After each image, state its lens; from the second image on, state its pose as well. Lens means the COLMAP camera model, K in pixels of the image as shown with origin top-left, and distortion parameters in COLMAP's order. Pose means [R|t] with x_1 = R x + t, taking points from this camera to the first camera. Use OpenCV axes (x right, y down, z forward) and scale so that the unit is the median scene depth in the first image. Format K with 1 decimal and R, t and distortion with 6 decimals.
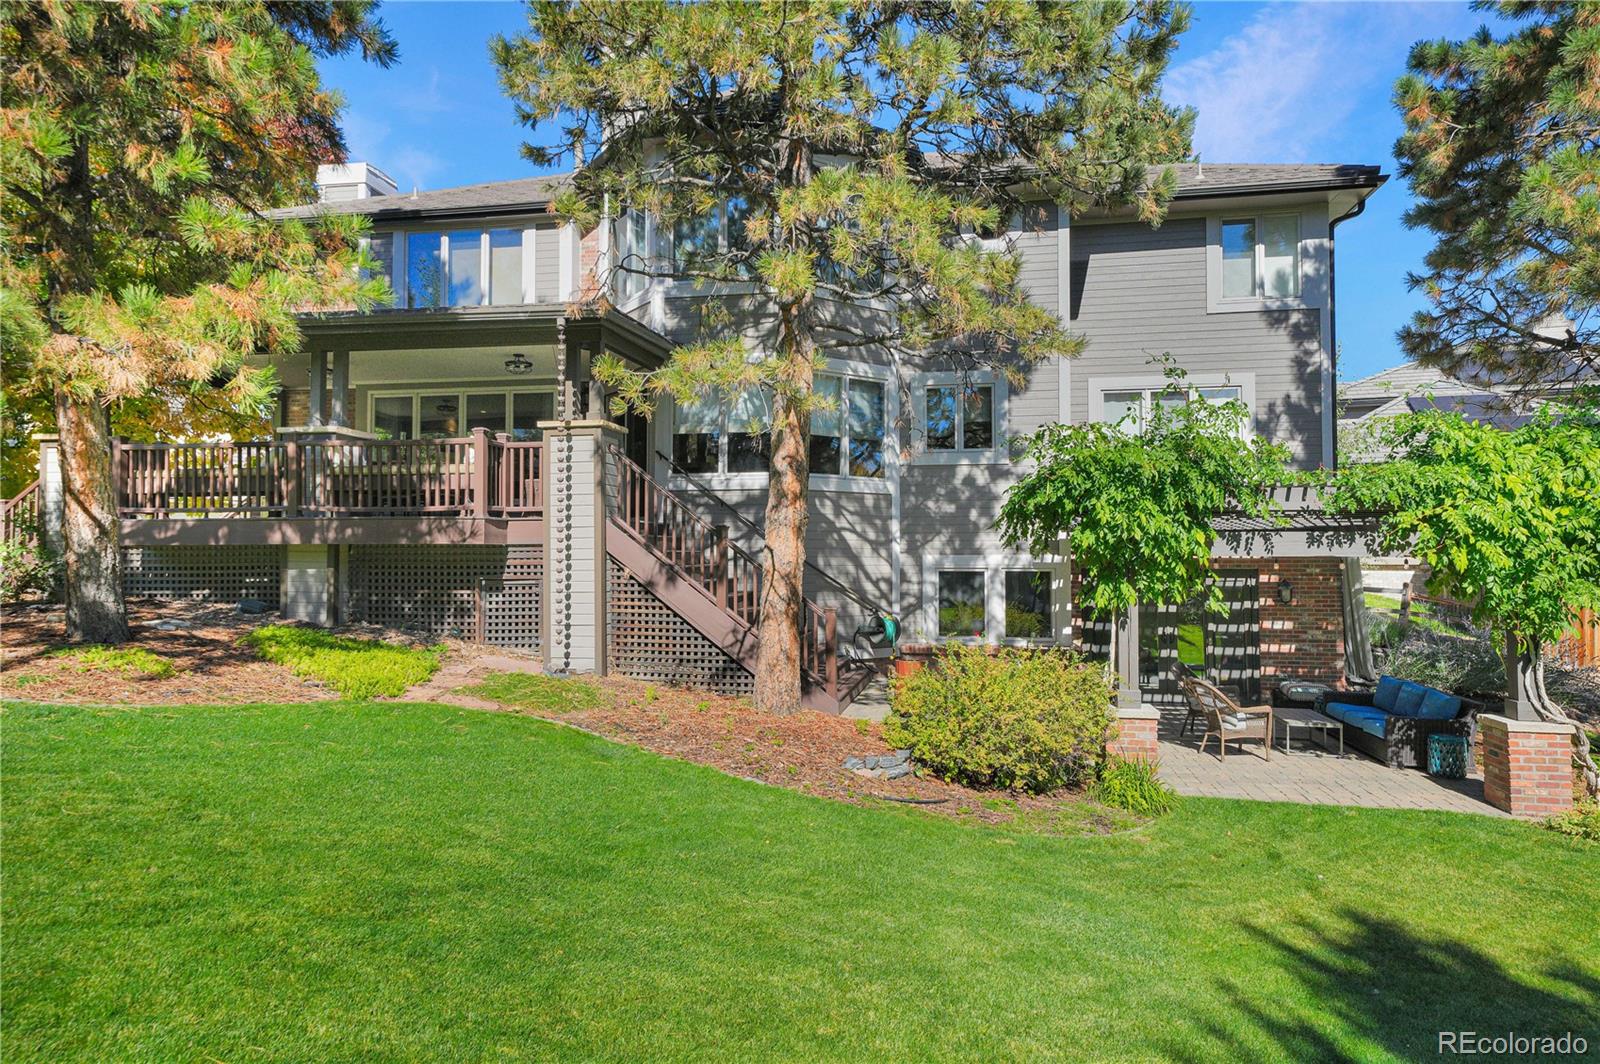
lens RADIAL K [[921.8, 0, 802.1], [0, 921.8, 498.4], [0, 0, 1]] dist [0.004064, 0.000439]
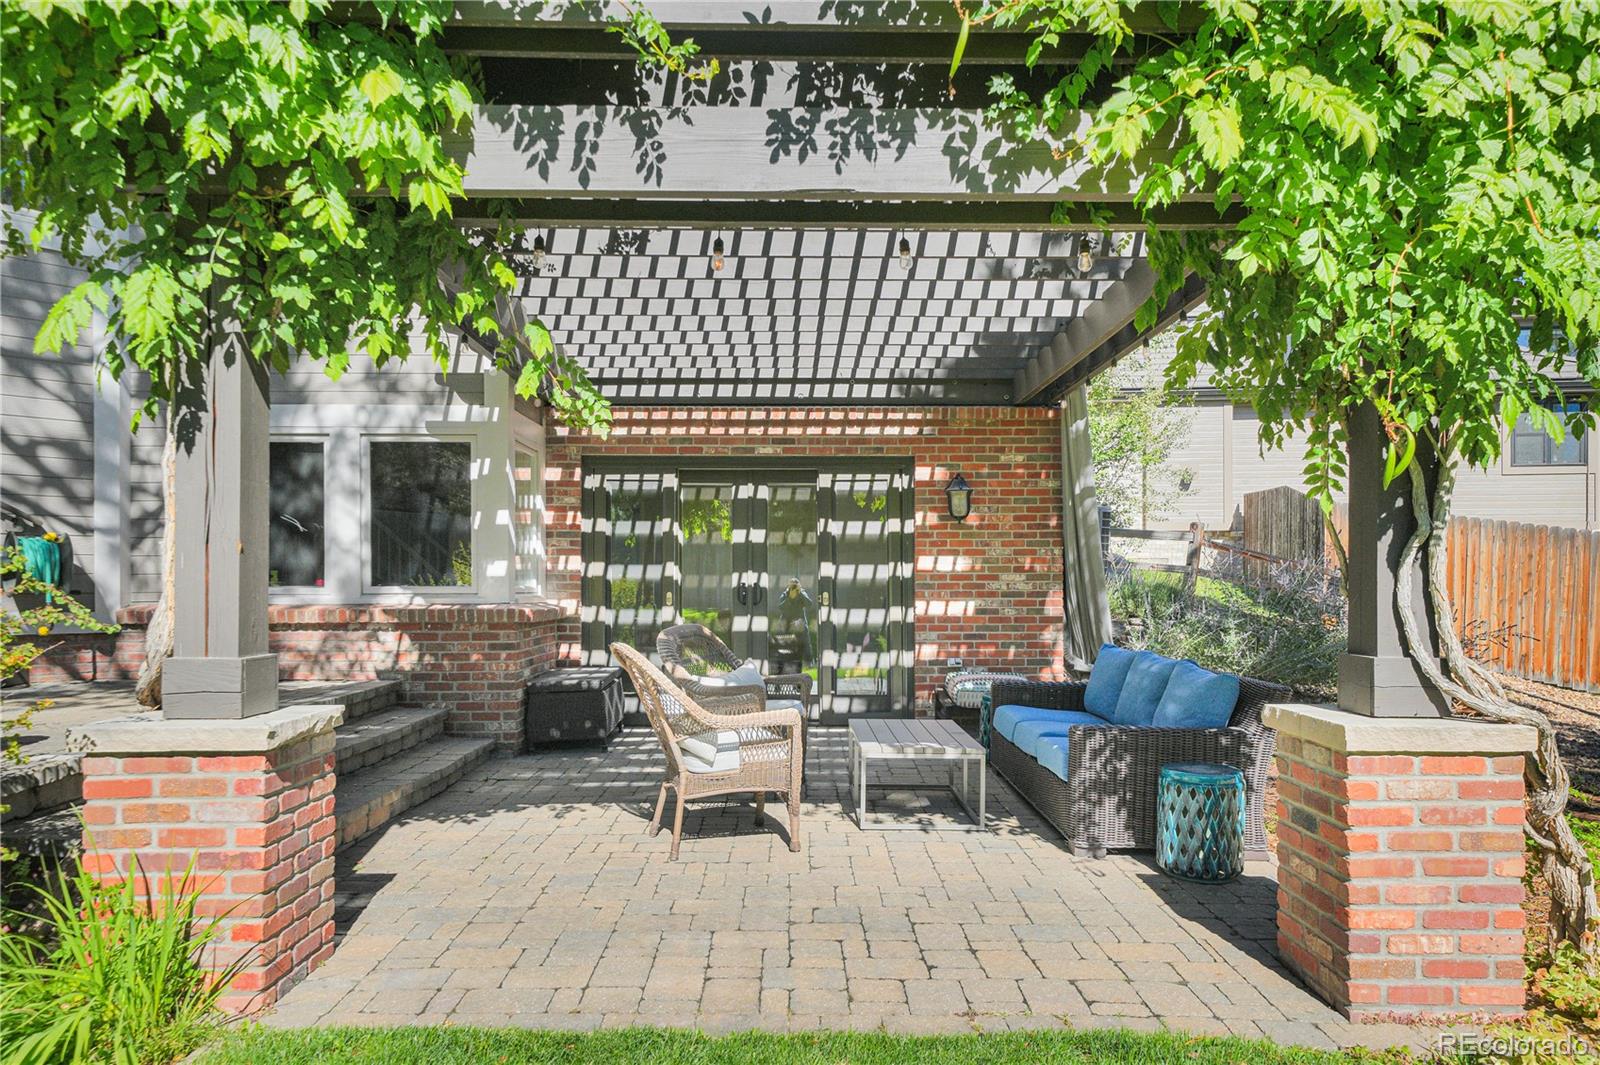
lens RADIAL K [[1123.1, 0, 799.0], [0, 1123.1, 534.6], [0, 0, 1]] dist [0.023581, 0.004439]
pose [[0.977782, 0.006167, 0.209535, 0.409890], [-0.013170, 0.999400, 0.032043, 0.137693], [-0.209212, -0.034090, 0.977276, 0.544448]]
